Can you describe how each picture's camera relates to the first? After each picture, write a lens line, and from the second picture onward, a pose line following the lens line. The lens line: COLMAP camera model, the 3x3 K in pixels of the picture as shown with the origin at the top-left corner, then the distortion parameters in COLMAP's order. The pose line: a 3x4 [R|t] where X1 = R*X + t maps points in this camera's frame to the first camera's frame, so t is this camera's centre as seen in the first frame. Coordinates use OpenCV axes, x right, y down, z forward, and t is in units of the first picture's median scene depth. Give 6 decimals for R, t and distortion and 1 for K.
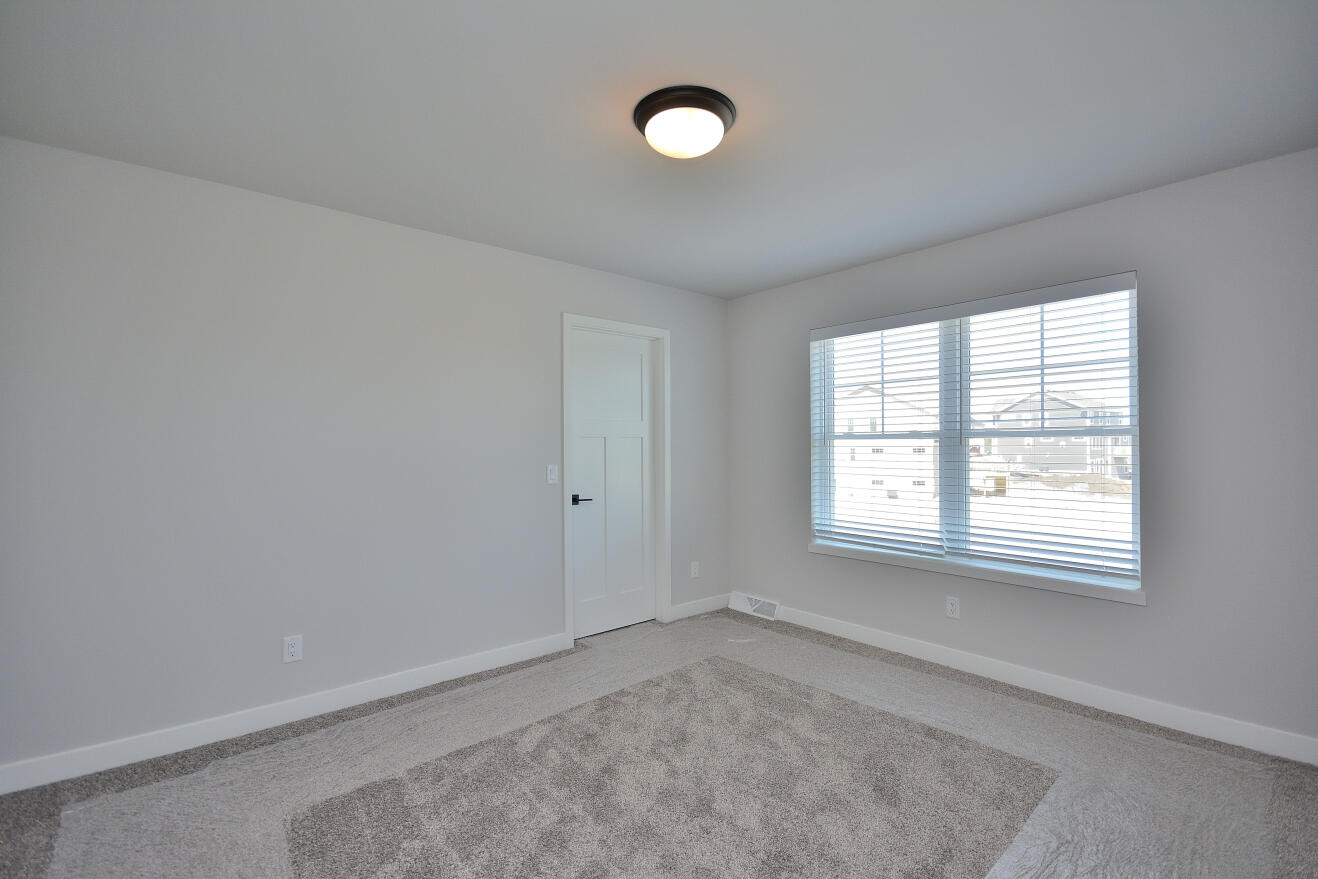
lens RADIAL K [[580.3, 0, 660.4], [0, 580.3, 444.0], [0, 0, 1]] dist [0.002297, -0.011450]
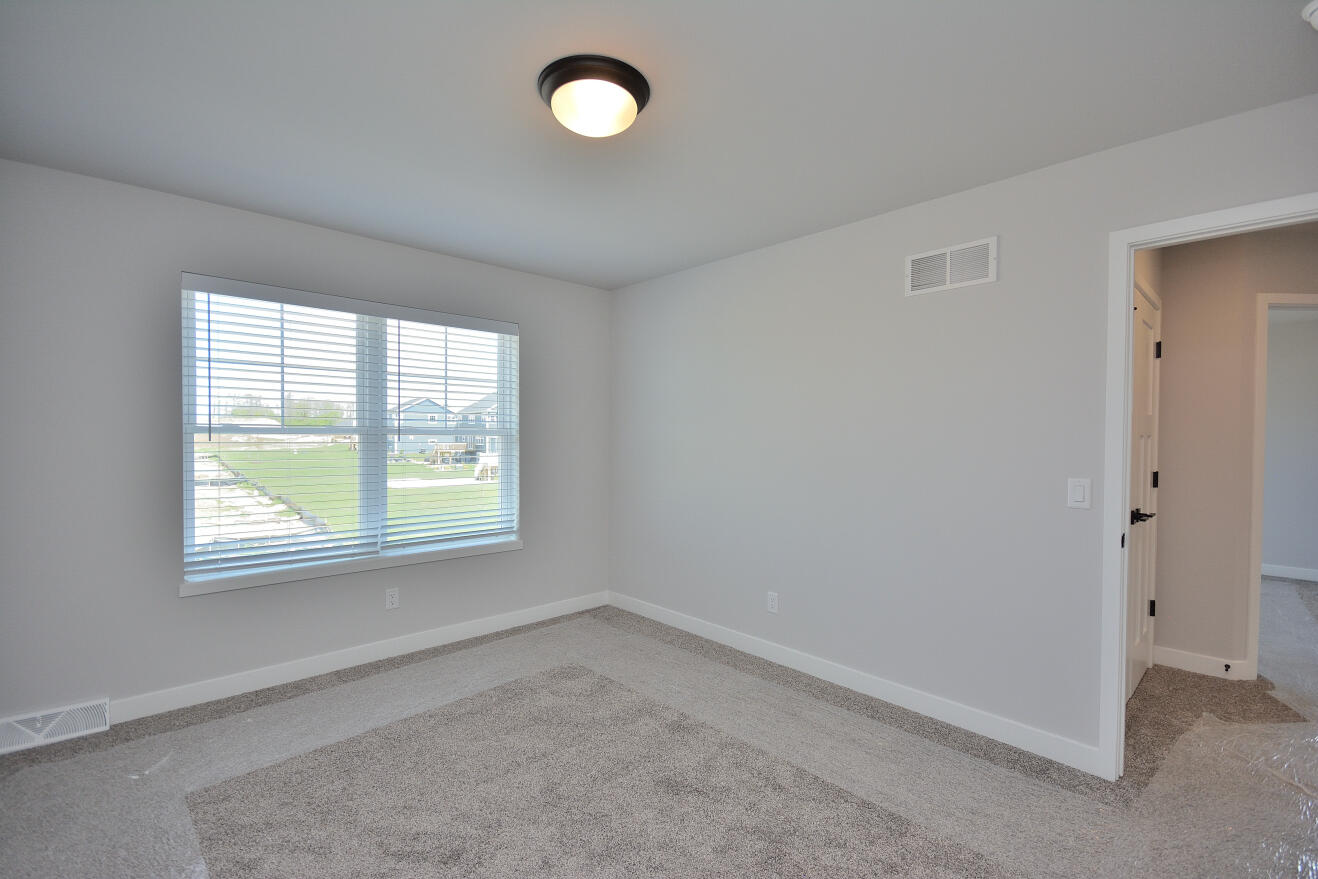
lens RADIAL K [[580.3, 0, 660.4], [0, 580.3, 444.0], [0, 0, 1]] dist [0.002297, -0.011450]
pose [[-0.056663, 0.002890, 0.998389, -0.521648], [-0.000253, 0.999996, -0.002909, 0.009131], [-0.998393, -0.000417, -0.056662, 0.548764]]
